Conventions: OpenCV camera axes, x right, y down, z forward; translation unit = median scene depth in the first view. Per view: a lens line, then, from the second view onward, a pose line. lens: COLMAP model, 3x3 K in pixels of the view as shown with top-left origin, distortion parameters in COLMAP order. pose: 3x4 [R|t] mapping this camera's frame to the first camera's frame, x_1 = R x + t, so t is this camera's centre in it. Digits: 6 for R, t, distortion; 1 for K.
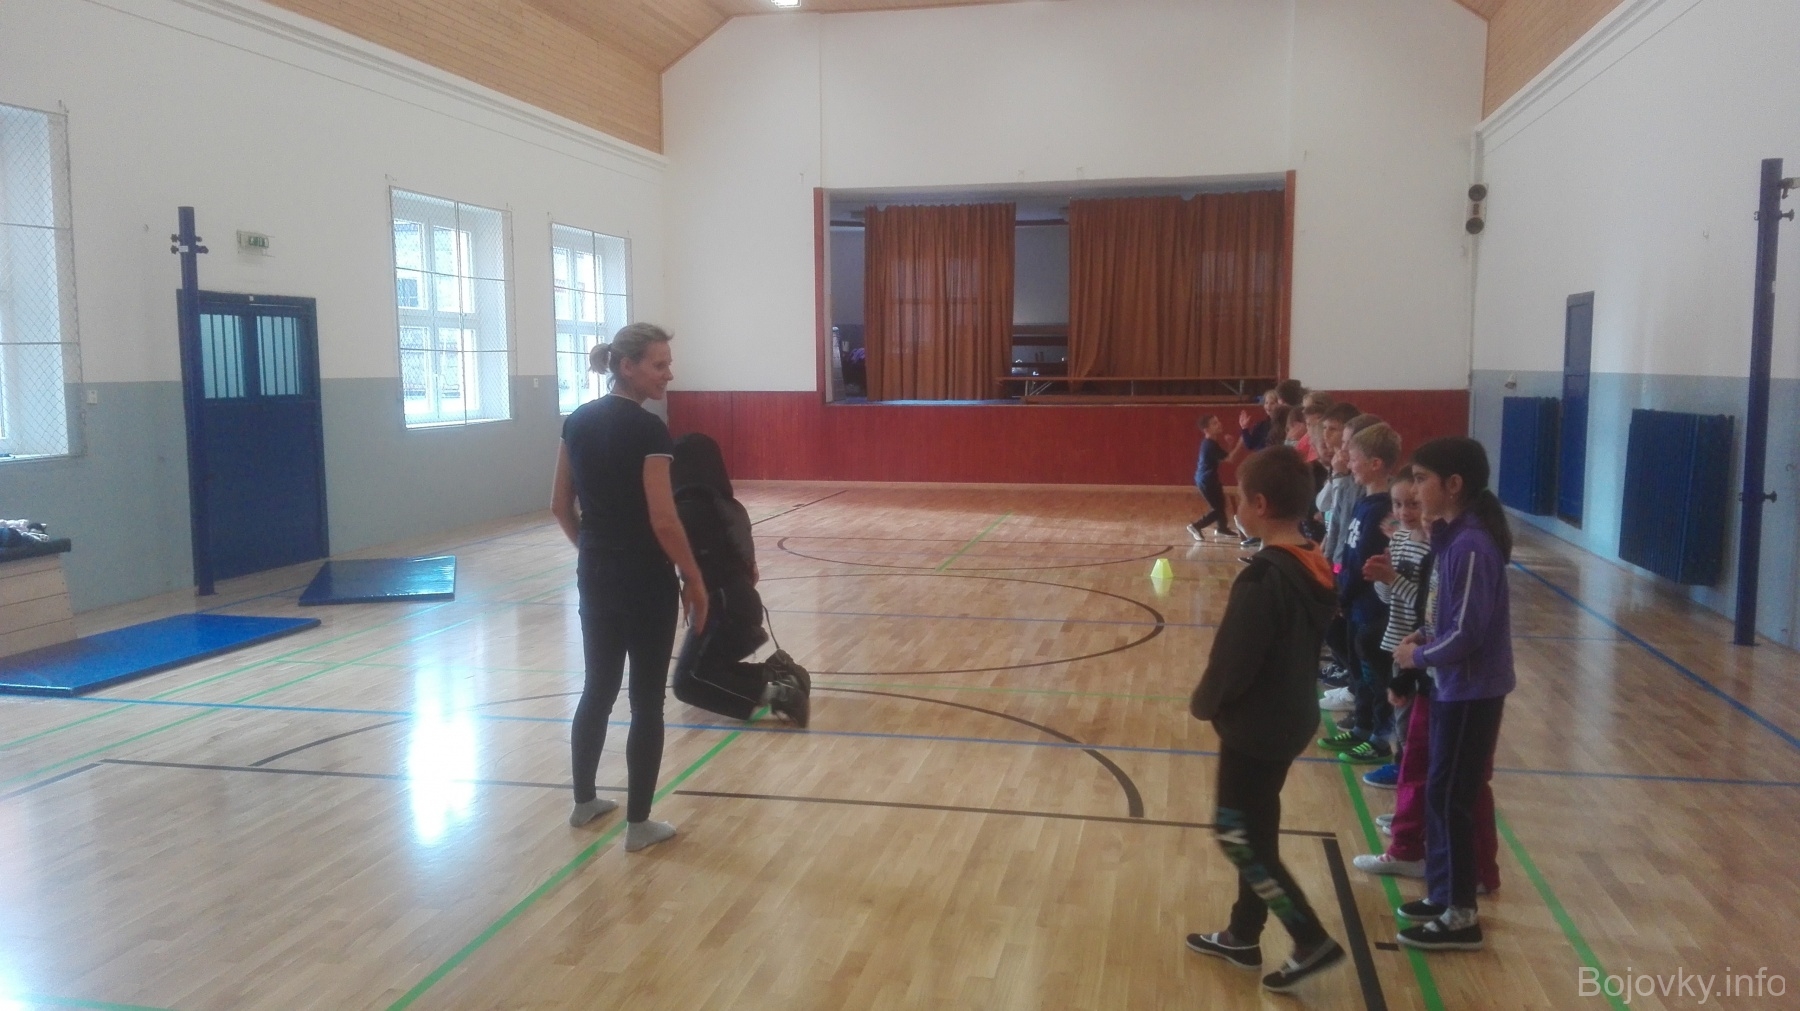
lens RADIAL K [[1413.5, 0, 896.1], [0, 1413.5, 517.9], [0, 0, 1]] dist [0.114573, -0.195152]
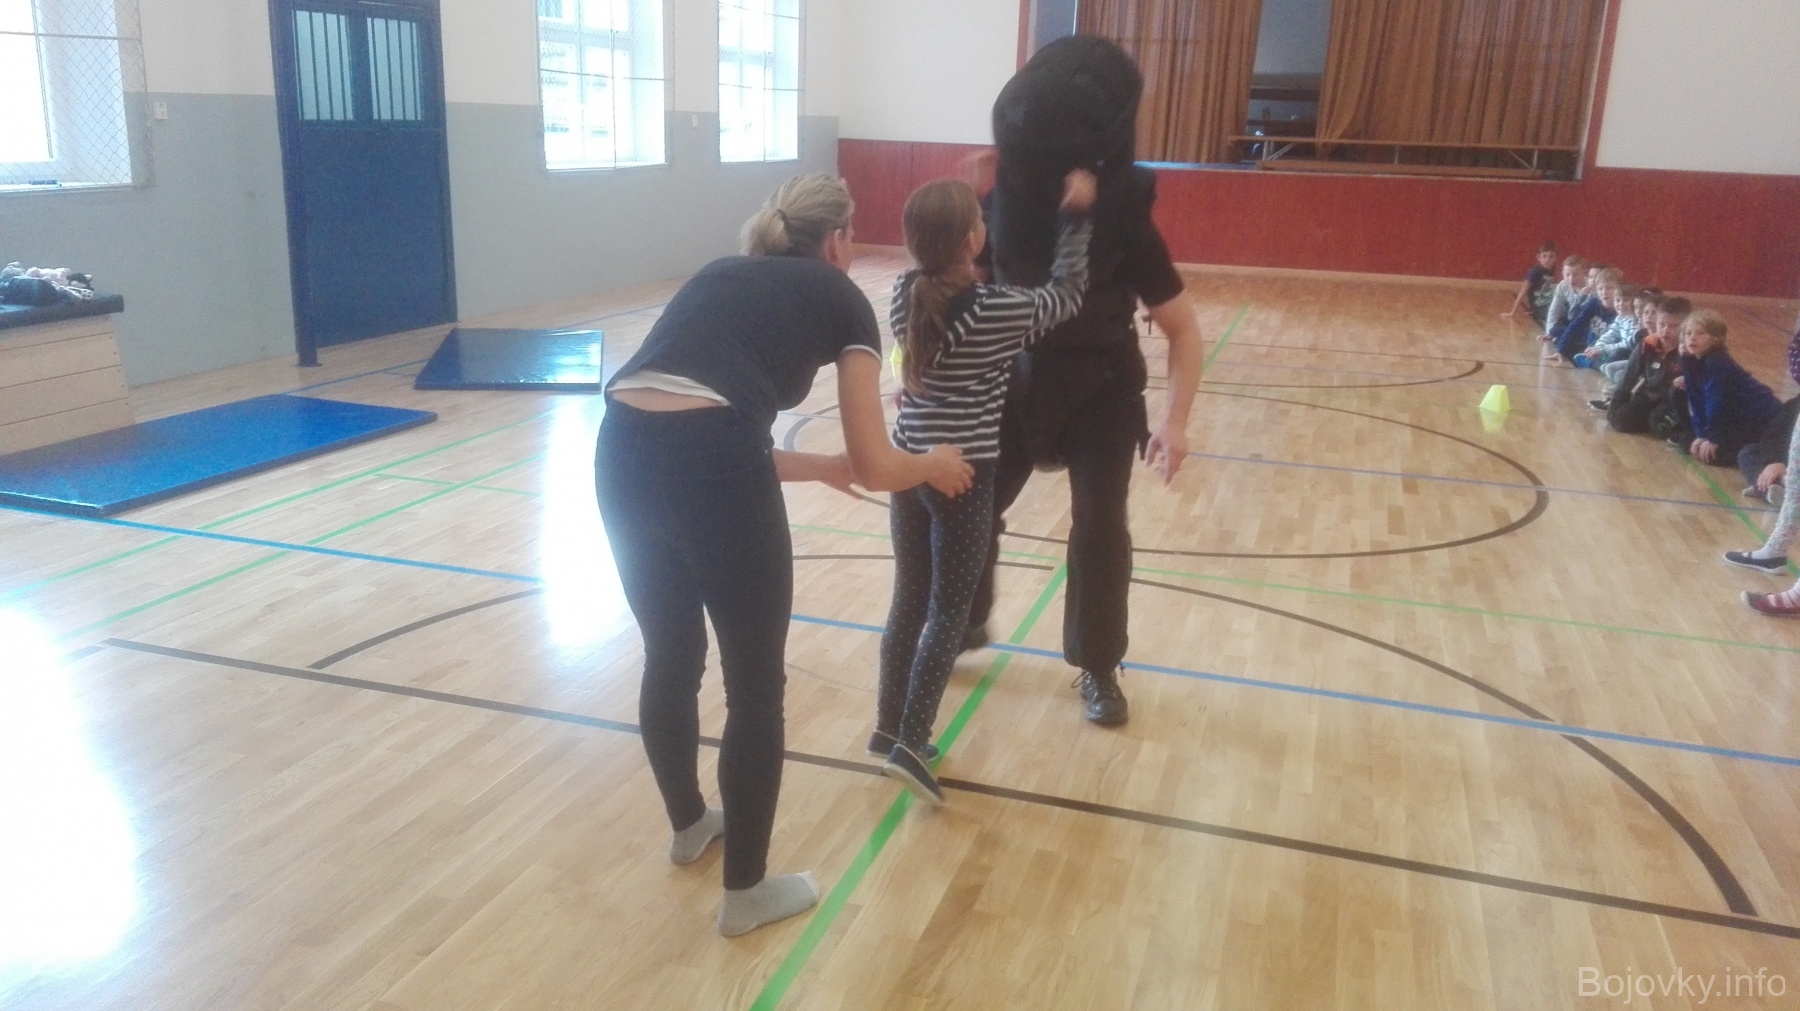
lens RADIAL K [[1413.5, 0, 896.1], [0, 1413.5, 517.9], [0, 0, 1]] dist [0.114573, -0.195152]
pose [[0.994036, 0.064924, -0.087626, -0.061472], [-0.049649, 0.984801, 0.166441, -0.013141], [0.097100, -0.161098, 0.982150, 0.193113]]
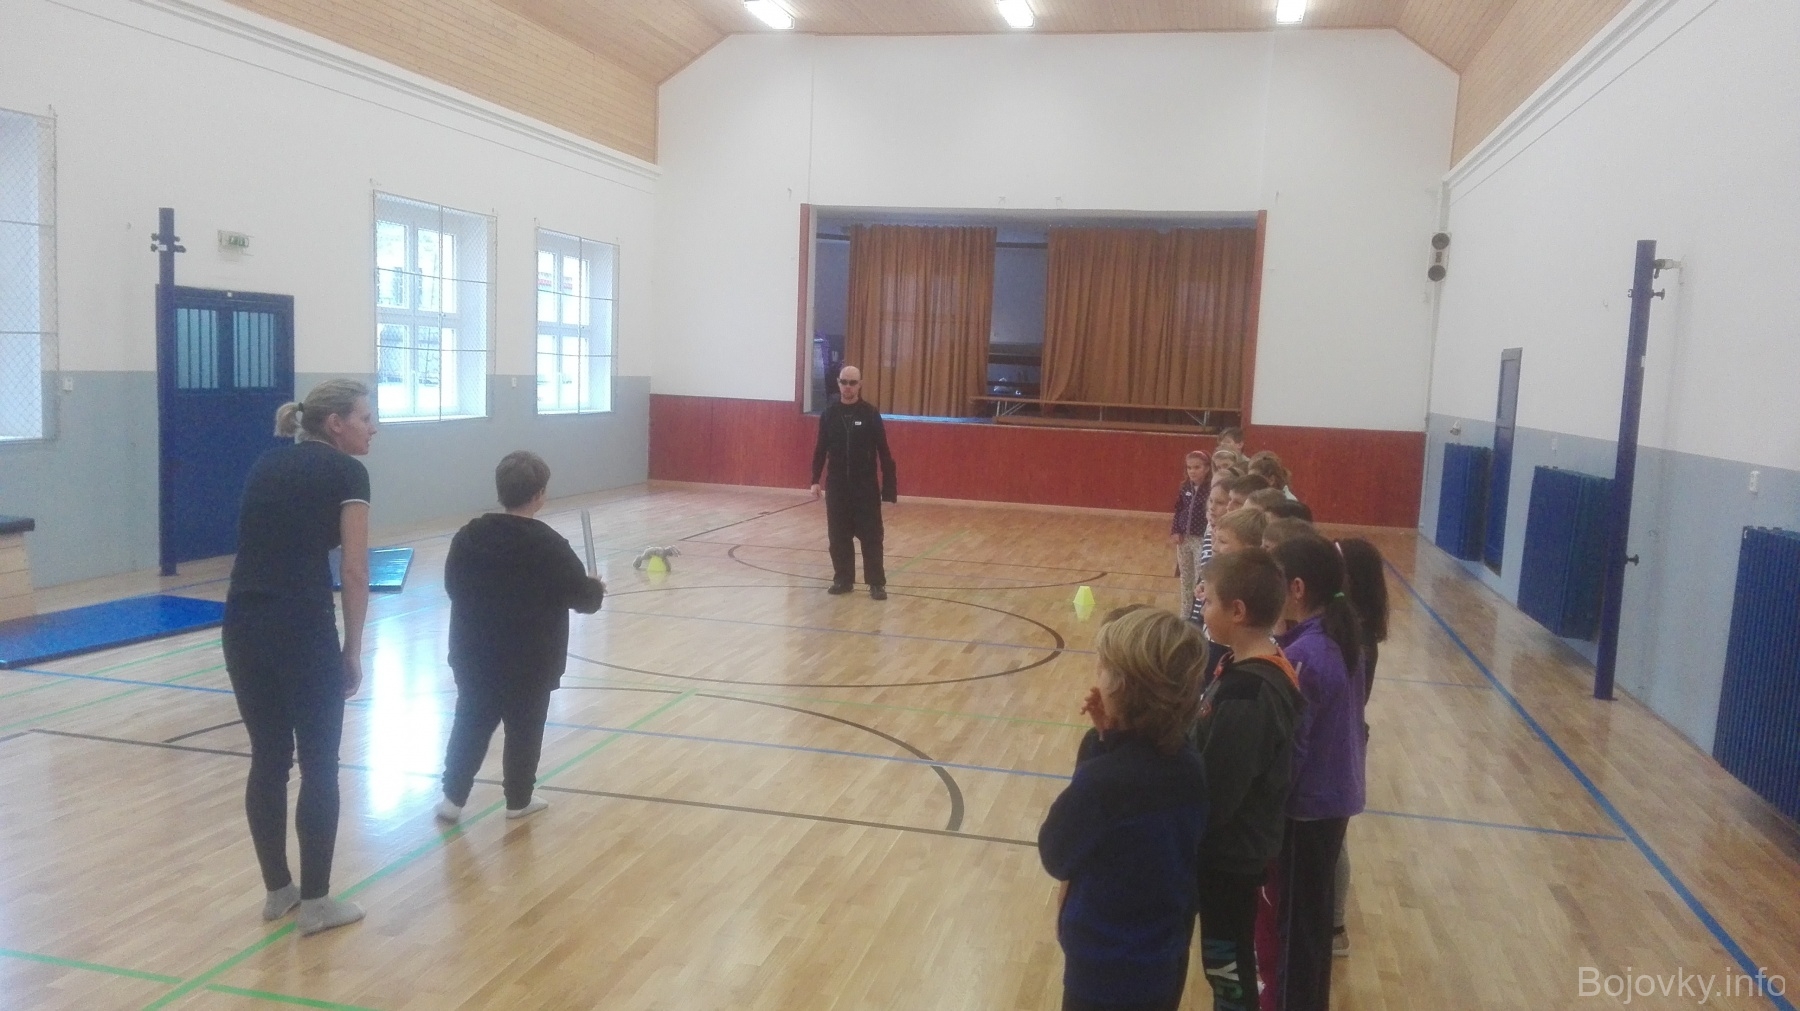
lens RADIAL K [[1416.5, 0, 896.5], [0, 1416.5, 514.3], [0, 0, 1]] dist [0.116077, -0.202079]
pose [[0.998702, 0.049564, -0.011699, 0.058461], [-0.049616, 0.998760, -0.004151, -0.012274], [0.011479, 0.004726, 0.999923, -0.046061]]
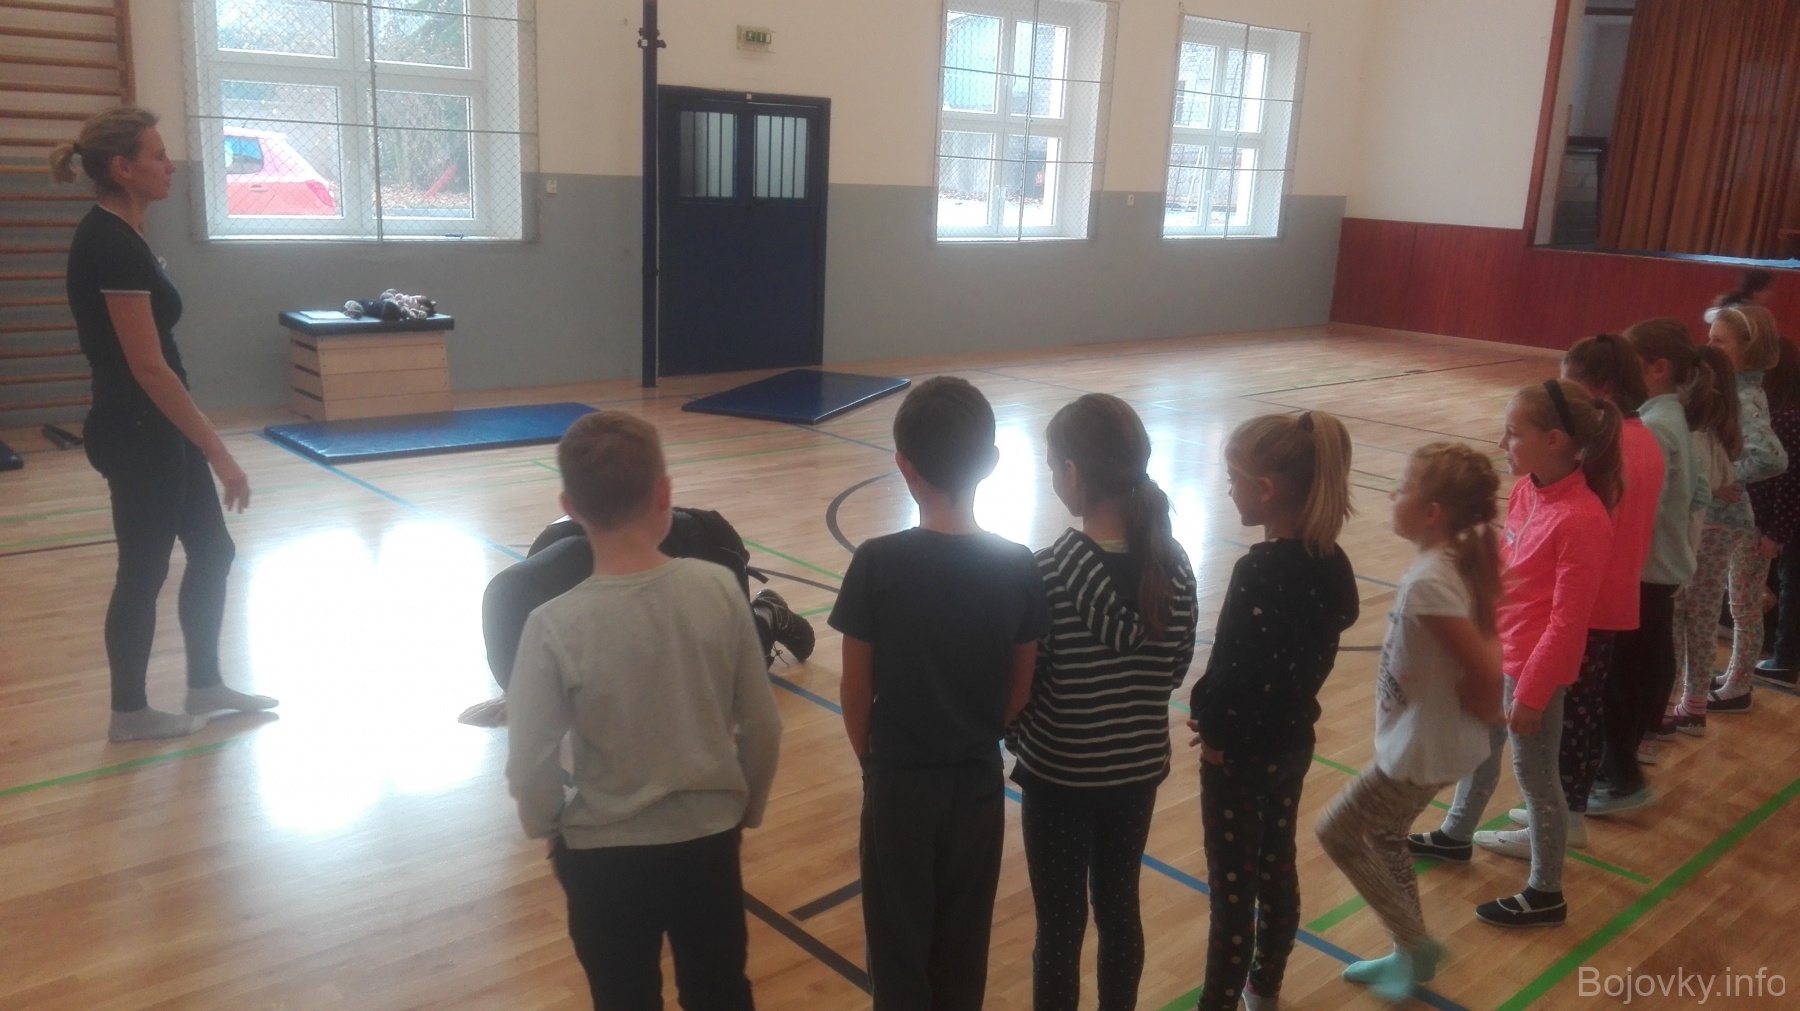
lens RADIAL K [[1416.5, 0, 896.5], [0, 1416.5, 514.3], [0, 0, 1]] dist [0.116077, -0.202079]
pose [[0.807630, 0.183092, -0.560546, 0.245475], [-0.112412, 0.980948, 0.158447, -0.037044], [0.578876, -0.064955, 0.812824, 0.232758]]
